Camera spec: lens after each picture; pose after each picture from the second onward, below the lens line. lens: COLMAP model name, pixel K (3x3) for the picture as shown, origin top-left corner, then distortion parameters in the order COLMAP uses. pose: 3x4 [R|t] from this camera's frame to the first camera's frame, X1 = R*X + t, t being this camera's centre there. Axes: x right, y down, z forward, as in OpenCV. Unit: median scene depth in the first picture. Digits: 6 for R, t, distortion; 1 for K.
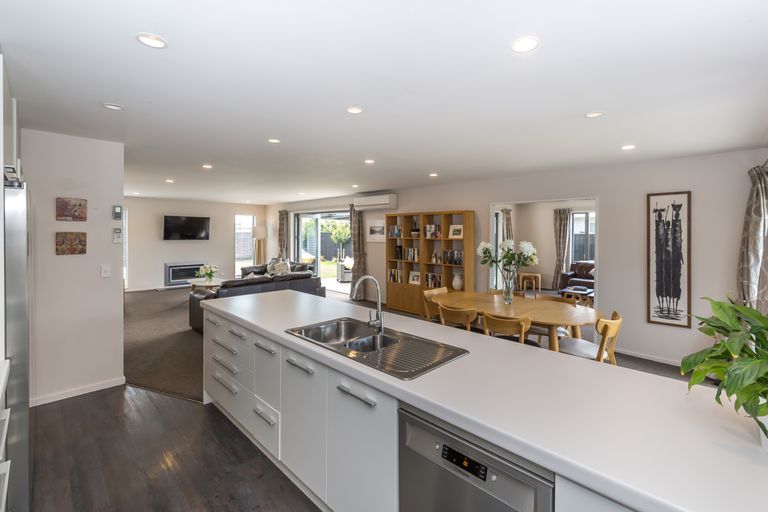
lens RADIAL K [[330.9, 0, 363.6], [0, 330.9, 233.6], [0, 0, 1]] dist [0.001061, 0.000709]
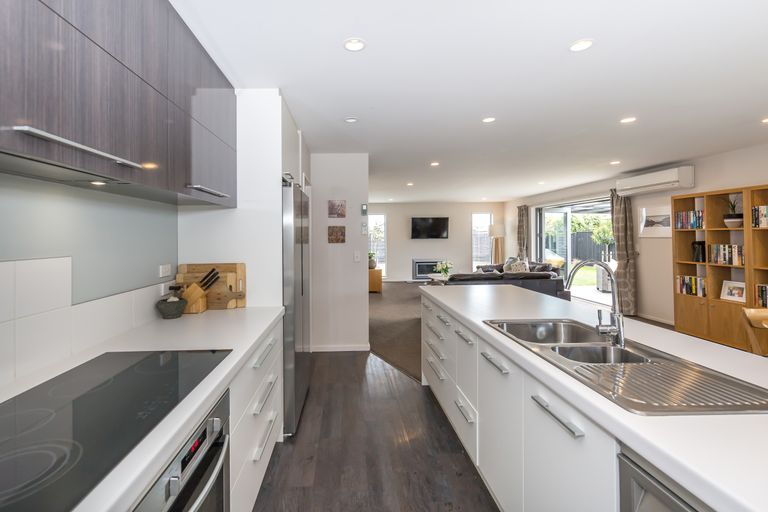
lens RADIAL K [[330.9, 0, 362.5], [0, 330.9, 234.5], [0, 0, 1]] dist [0.001061, 0.000709]
pose [[0.751146, -0.011997, -0.660028, 0.059215], [0.005882, 0.999917, -0.011481, 0.040640], [0.660110, 0.004741, 0.751154, 0.070096]]
